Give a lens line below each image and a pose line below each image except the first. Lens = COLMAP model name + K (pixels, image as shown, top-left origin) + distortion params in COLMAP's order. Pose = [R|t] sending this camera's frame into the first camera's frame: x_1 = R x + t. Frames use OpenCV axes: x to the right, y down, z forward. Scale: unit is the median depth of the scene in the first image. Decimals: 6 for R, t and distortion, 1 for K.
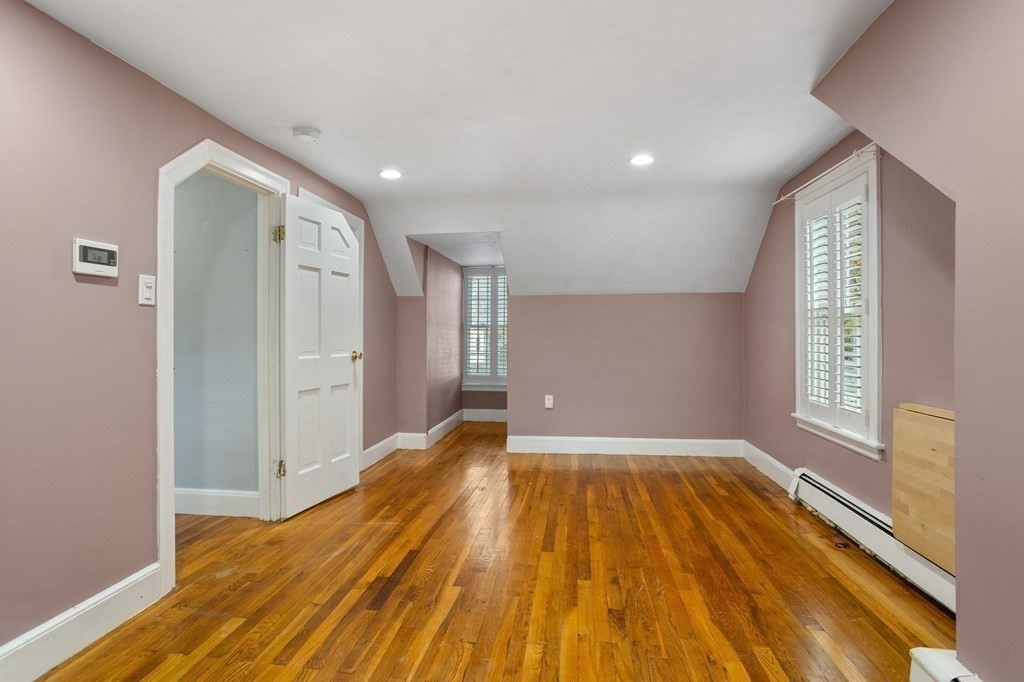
lens RADIAL K [[497.4, 0, 510.1], [0, 497.4, 333.0], [0, 0, 1]] dist [-0.058040, 0.040091]
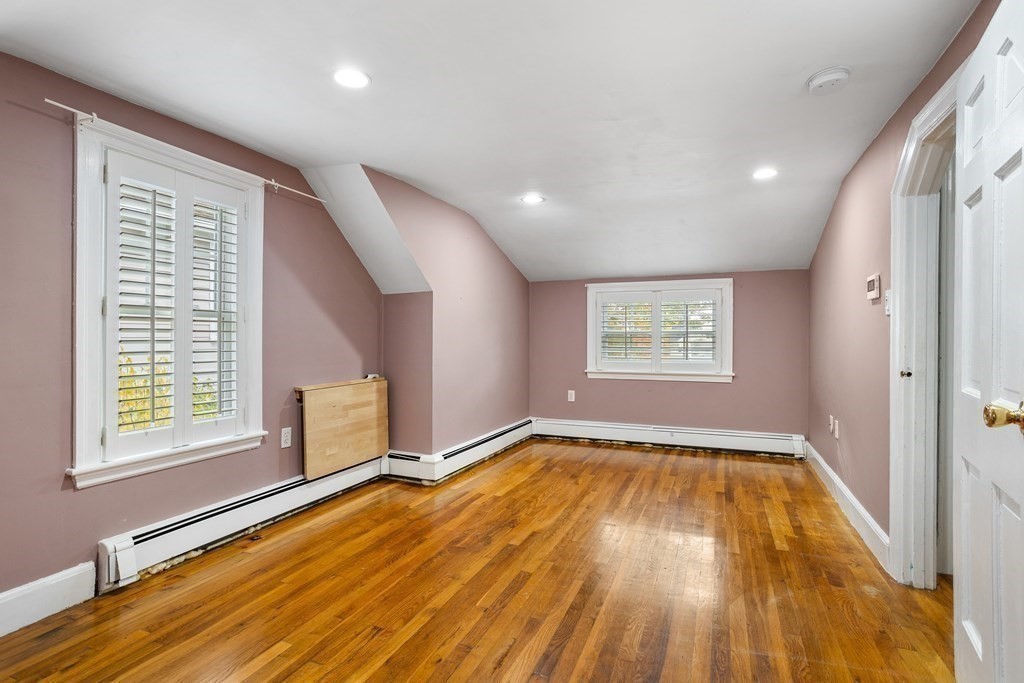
lens RADIAL K [[497.4, 0, 510.1], [0, 497.4, 333.5], [0, 0, 1]] dist [-0.058040, 0.040091]
pose [[-0.964171, 0.003377, 0.265260, -0.165688], [0.000407, 0.999937, -0.011249, 0.002158], [-0.265281, -0.010738, -0.964111, 2.217971]]
